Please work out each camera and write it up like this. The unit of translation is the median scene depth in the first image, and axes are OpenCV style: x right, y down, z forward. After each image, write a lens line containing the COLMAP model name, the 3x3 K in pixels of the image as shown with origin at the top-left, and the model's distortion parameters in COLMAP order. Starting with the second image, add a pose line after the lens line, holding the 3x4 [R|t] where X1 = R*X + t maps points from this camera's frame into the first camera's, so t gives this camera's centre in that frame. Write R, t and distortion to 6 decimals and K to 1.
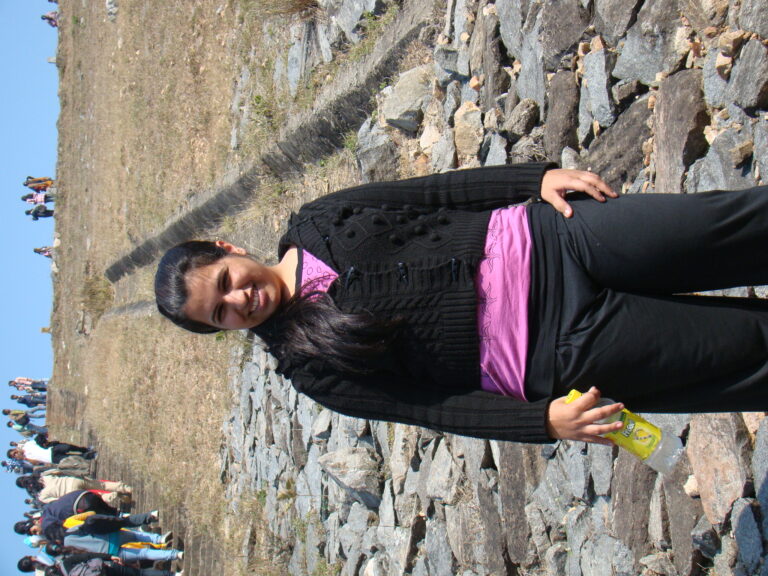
lens RADIAL K [[1417.4, 0, 383.9], [0, 1417.4, 288.2], [0, 0, 1]] dist [0.078969, 0.000000]
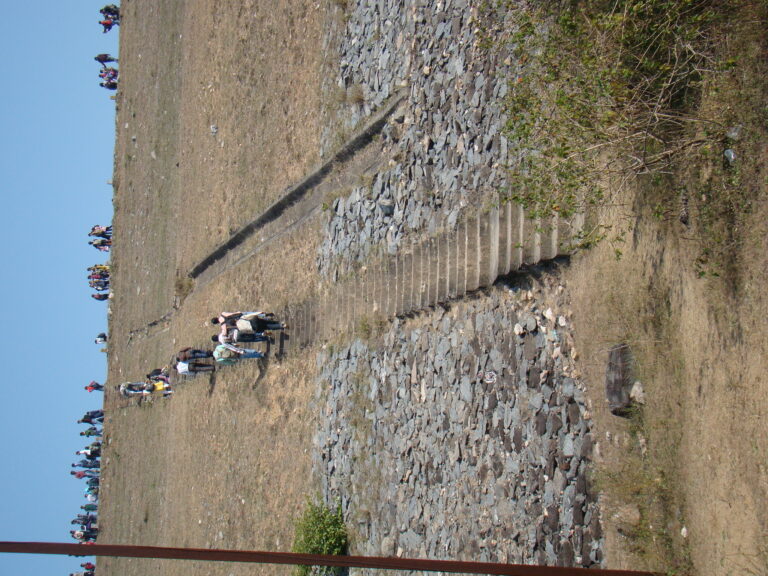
lens RADIAL K [[1171.3, 0, 384.1], [0, 1171.3, 287.8], [0, 0, 1]] dist [0.048504, 0.000000]
pose [[0.995594, -0.006686, 0.093534, -0.231290], [0.016476, 0.994410, -0.104291, 0.478773], [-0.092314, 0.105373, 0.990139, -1.547352]]
